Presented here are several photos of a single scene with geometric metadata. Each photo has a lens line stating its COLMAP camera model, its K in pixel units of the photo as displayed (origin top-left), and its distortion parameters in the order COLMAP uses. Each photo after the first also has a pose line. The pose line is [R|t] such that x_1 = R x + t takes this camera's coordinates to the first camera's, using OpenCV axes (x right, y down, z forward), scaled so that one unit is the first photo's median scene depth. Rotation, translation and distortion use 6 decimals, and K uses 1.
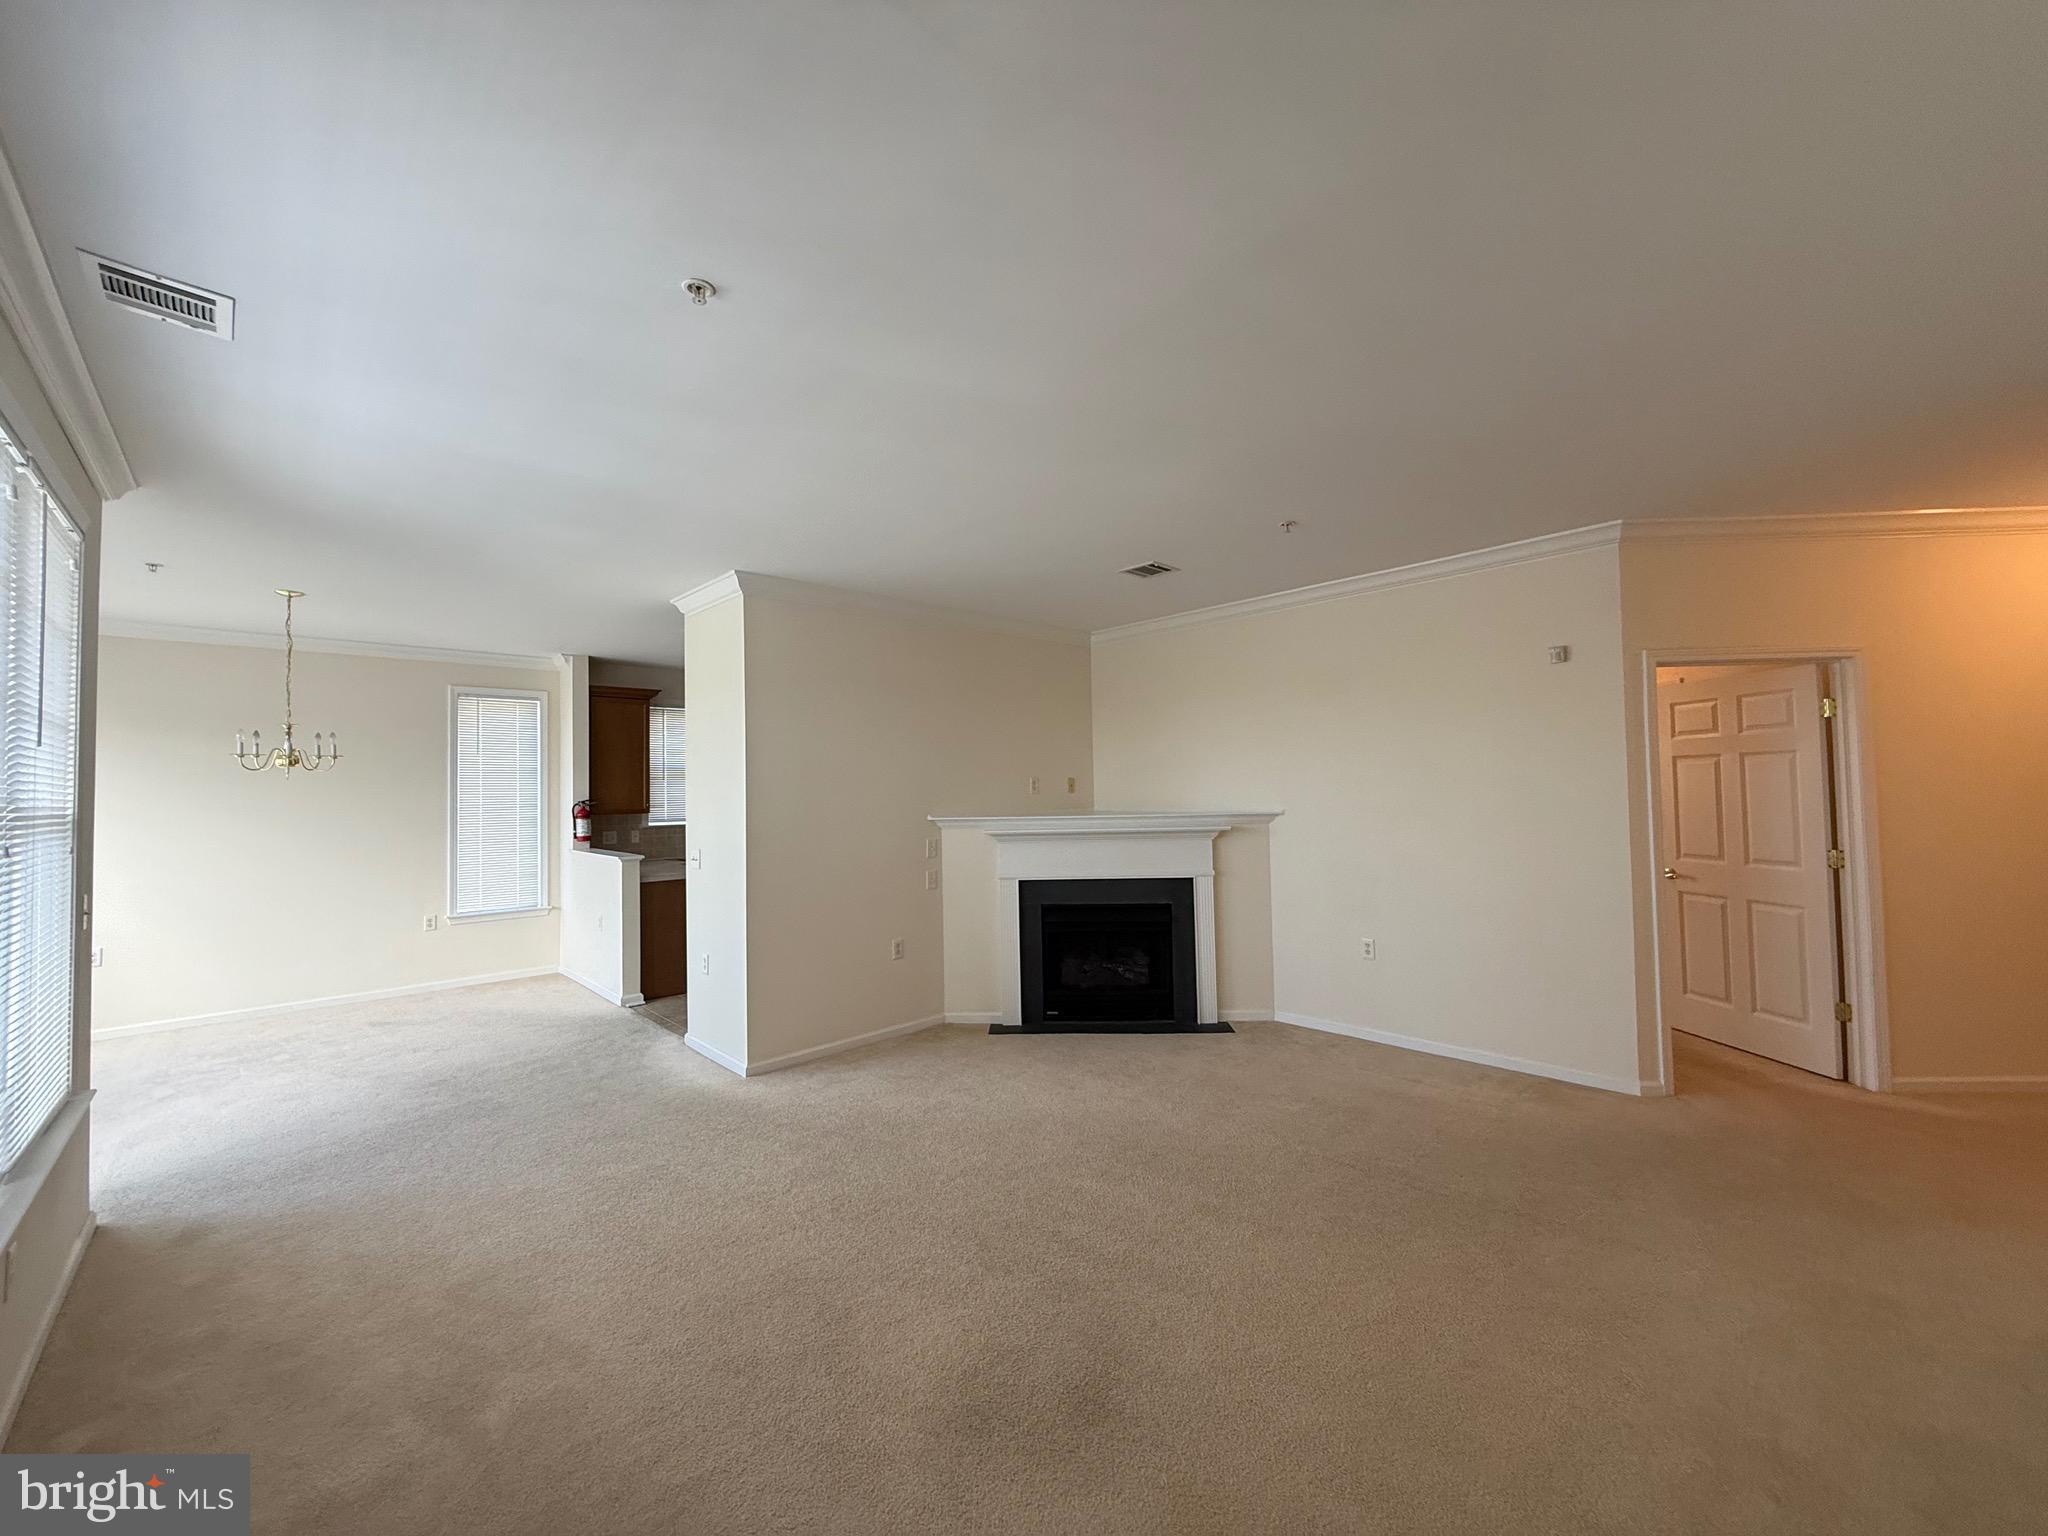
lens RADIAL K [[816.0, 0, 1019.8], [0, 816.0, 763.0], [0, 0, 1]] dist [-0.001047, 0.000497]
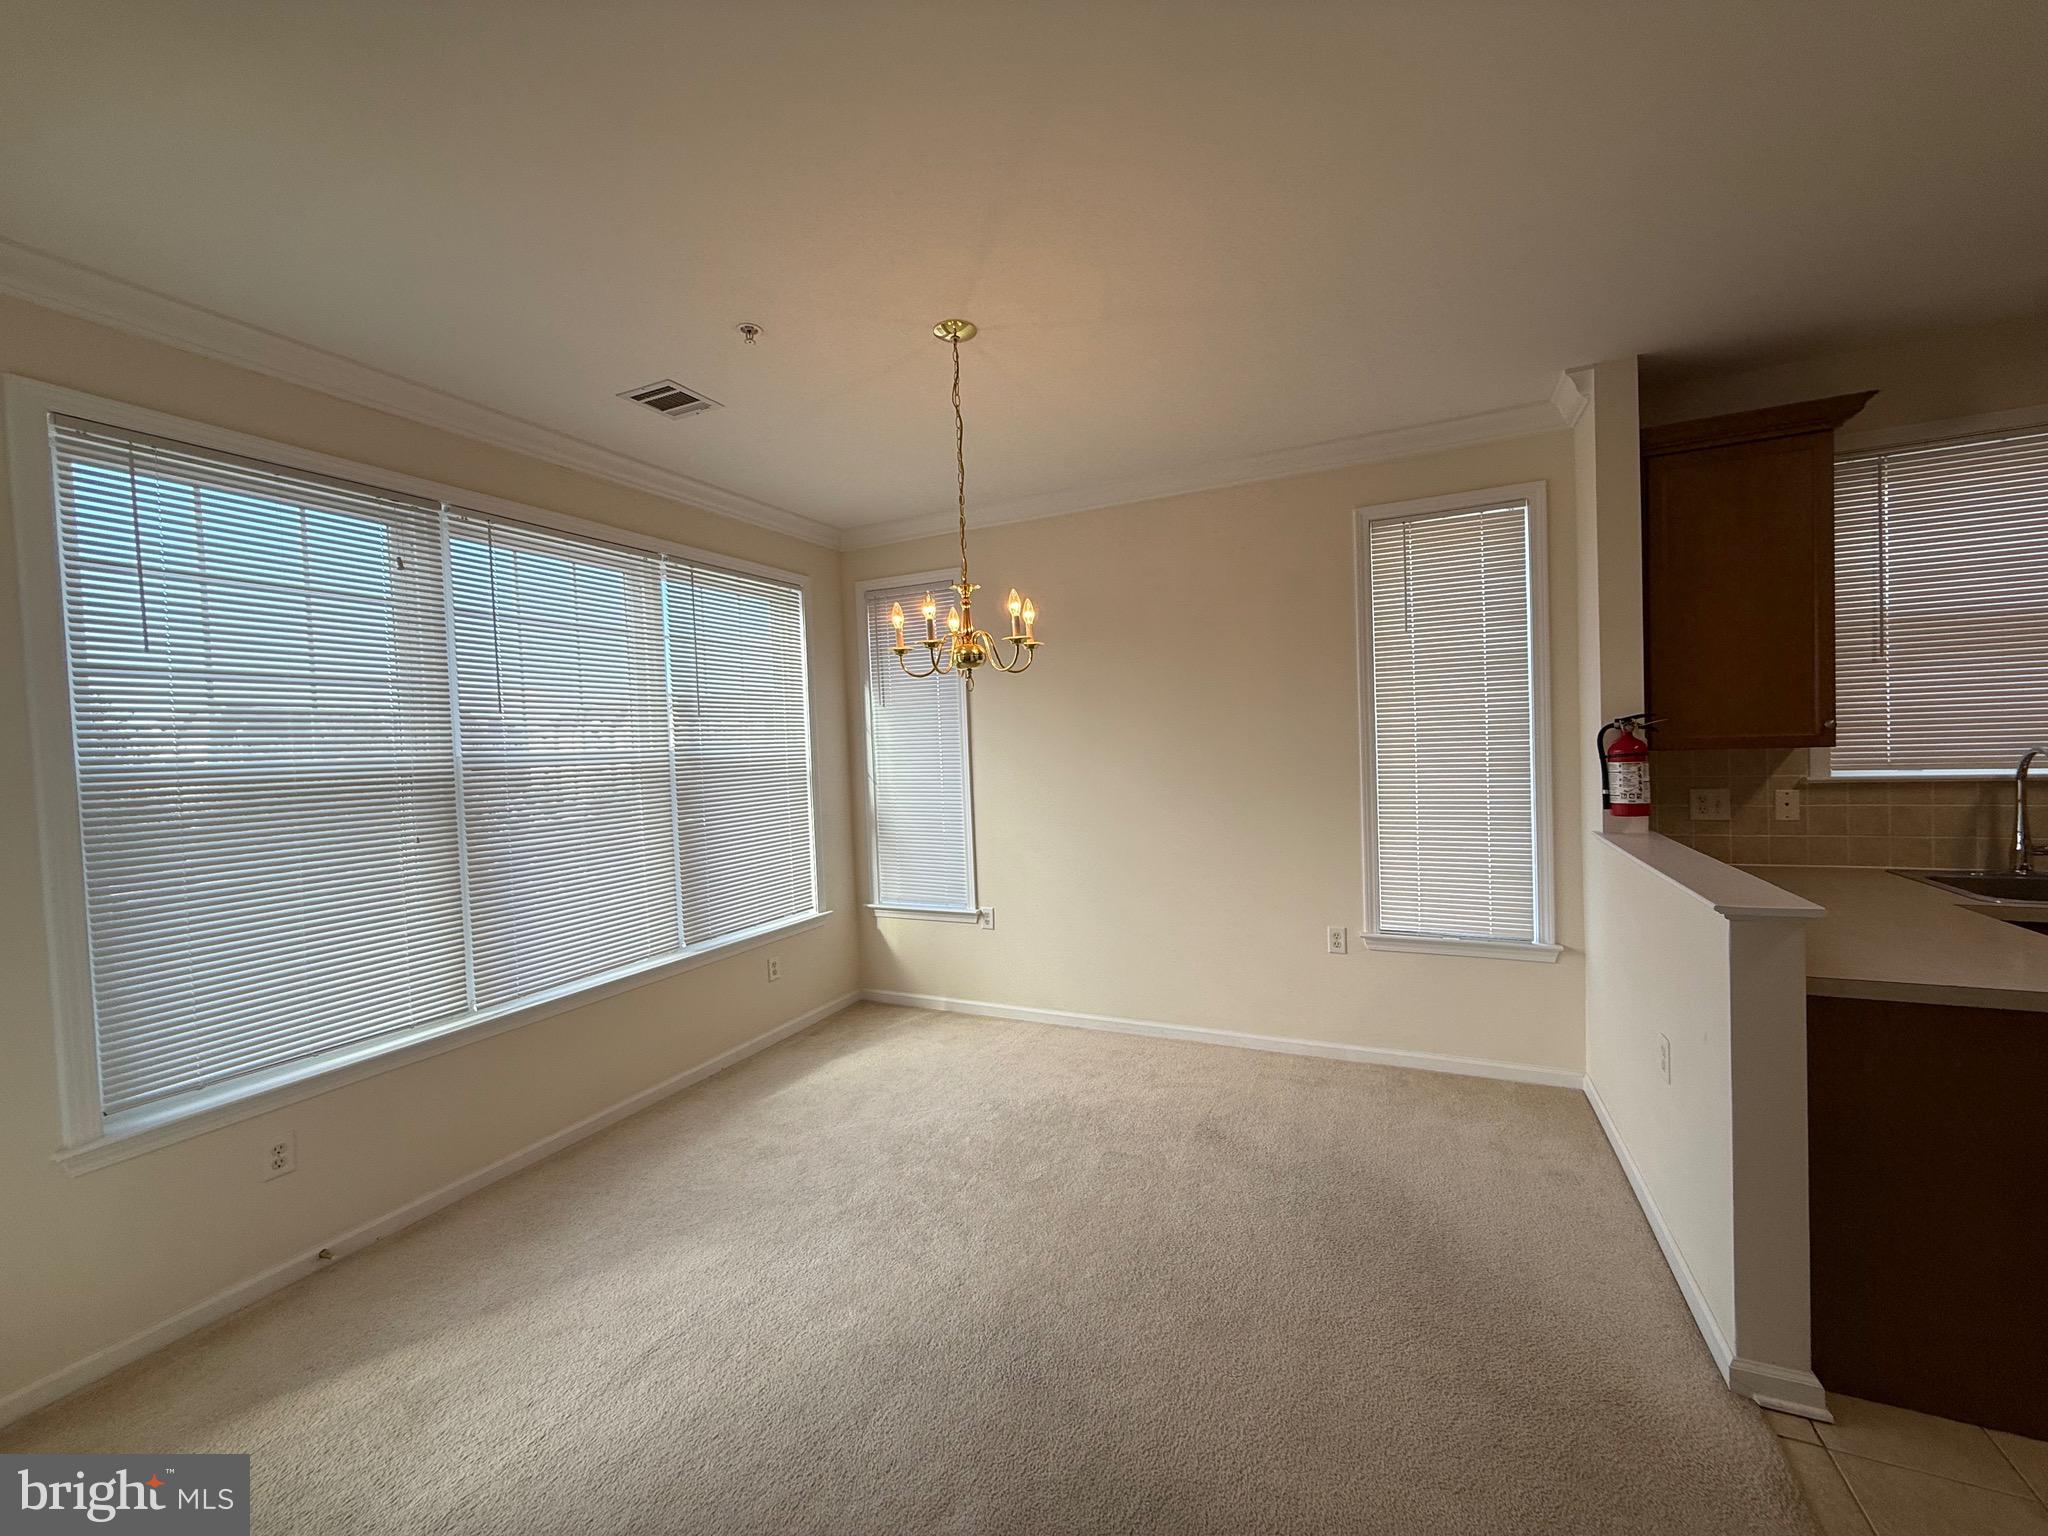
lens RADIAL K [[816.0, 0, 1017.6], [0, 816.0, 764.5], [0, 0, 1]] dist [-0.001047, 0.000497]
pose [[0.363236, 0.033890, -0.931081, -0.342530], [0.064772, 0.996002, 0.061522, 0.031834], [0.929443, -0.082655, 0.359588, 0.733331]]
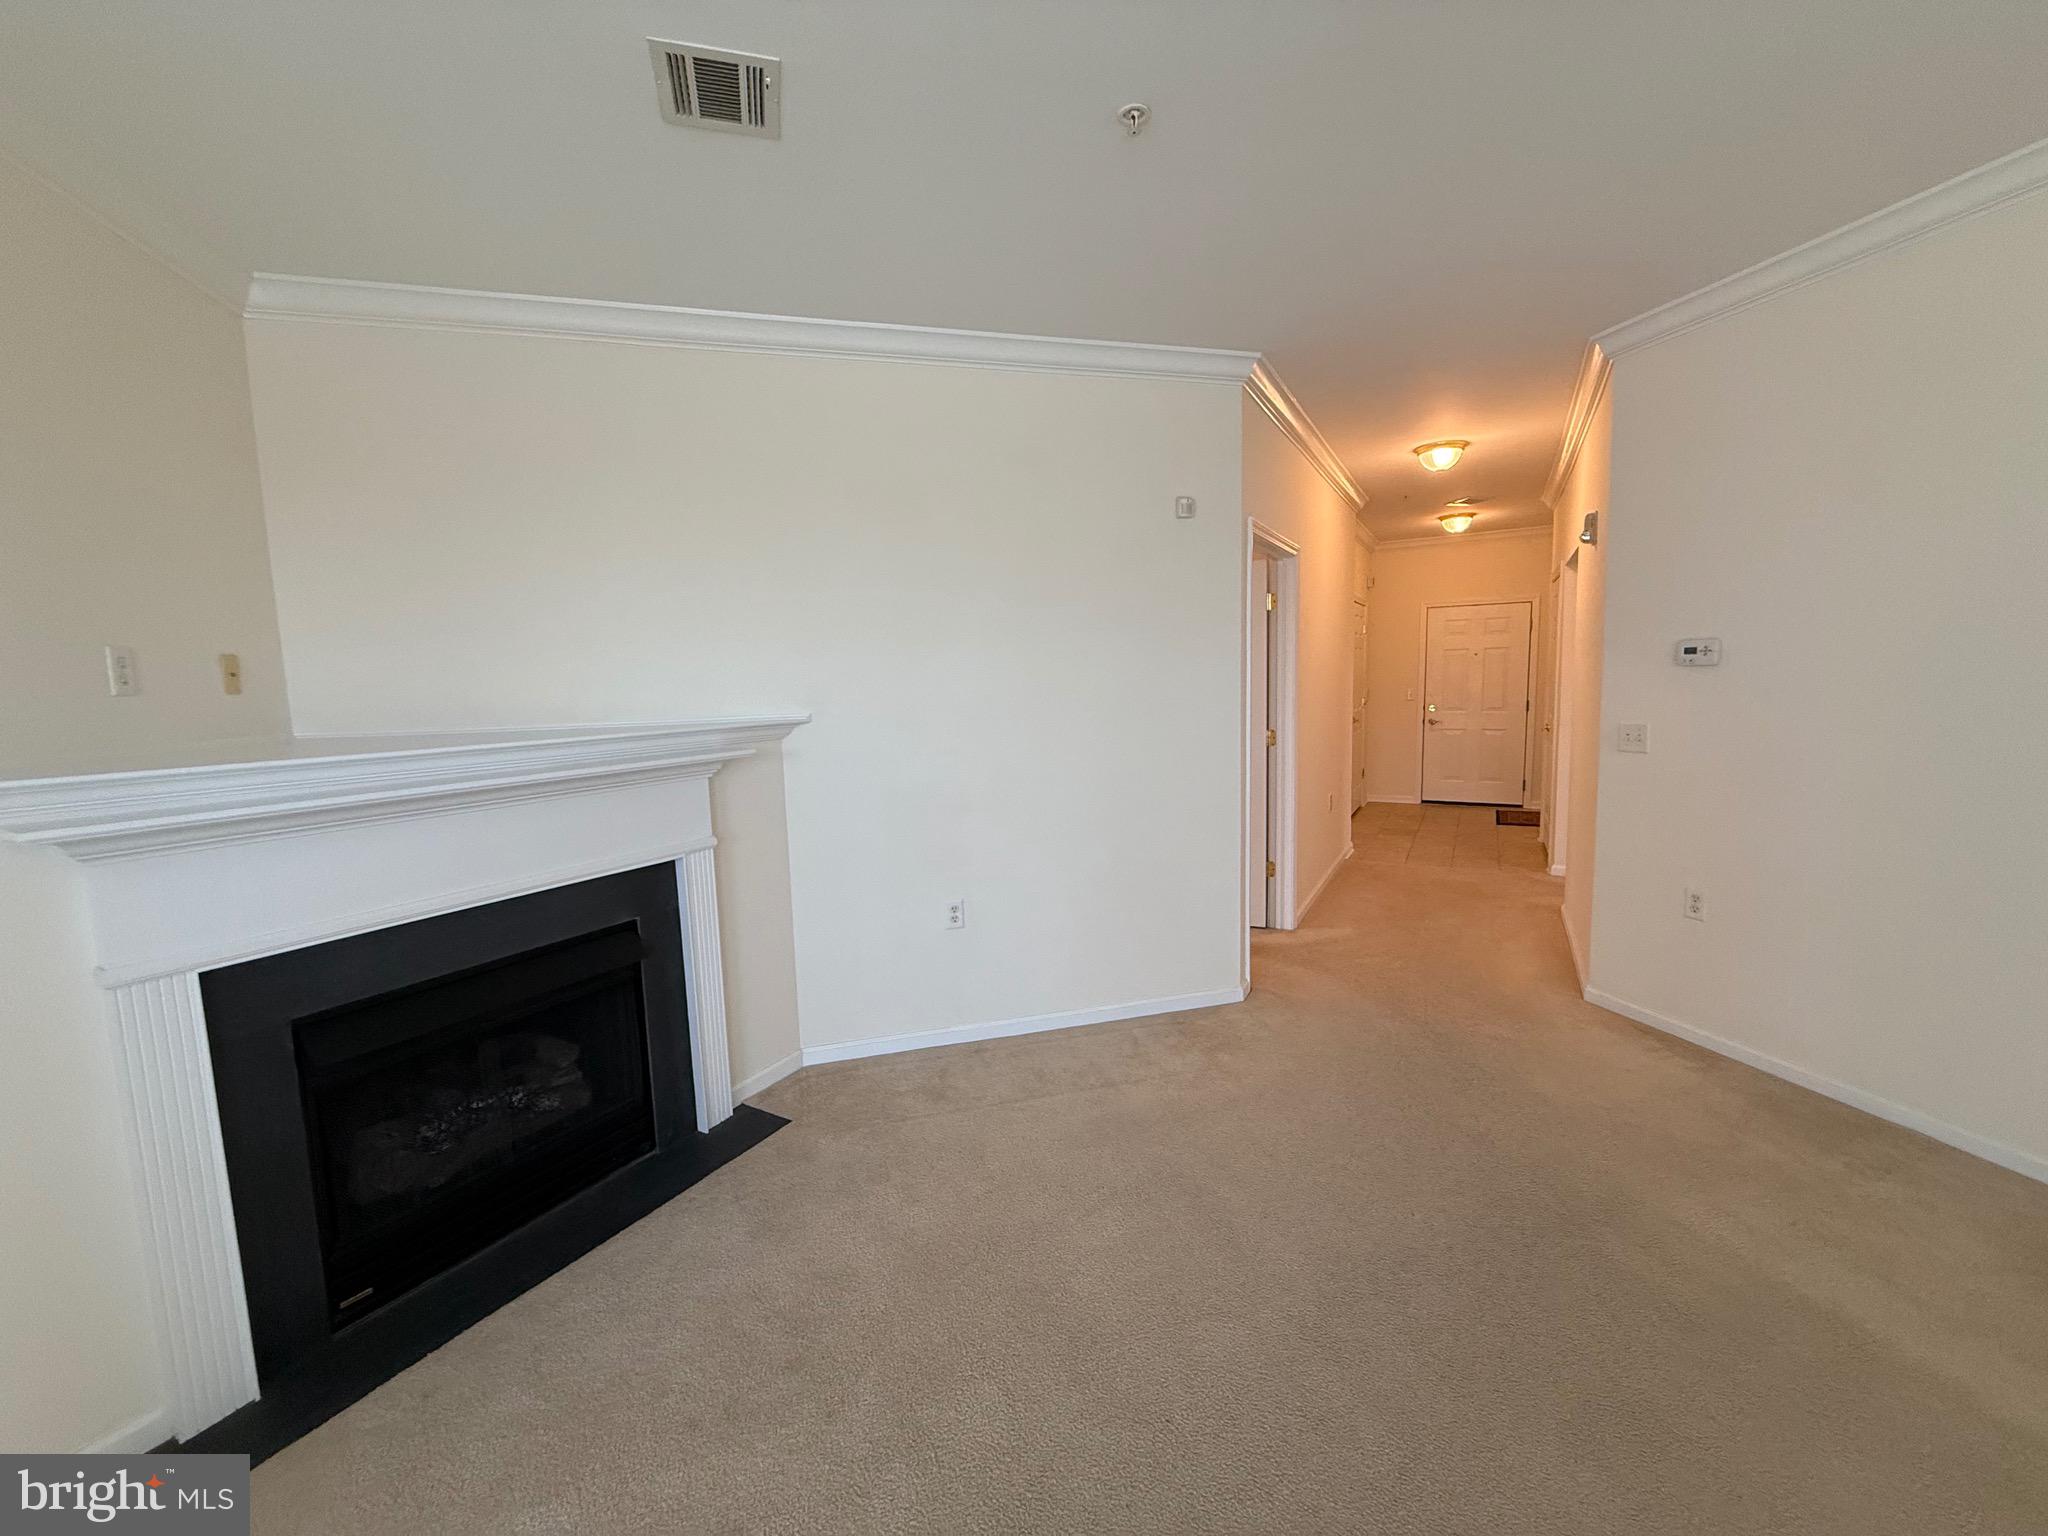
lens RADIAL K [[816.0, 0, 1011.0], [0, 816.0, 768.2], [0, 0, 1]] dist [-0.001047, 0.000497]
pose [[0.468462, -0.091125, 0.878772, -0.119799], [-0.010652, 0.994012, 0.108753, 0.029251], [-0.883420, -0.060307, 0.464686, 0.582101]]
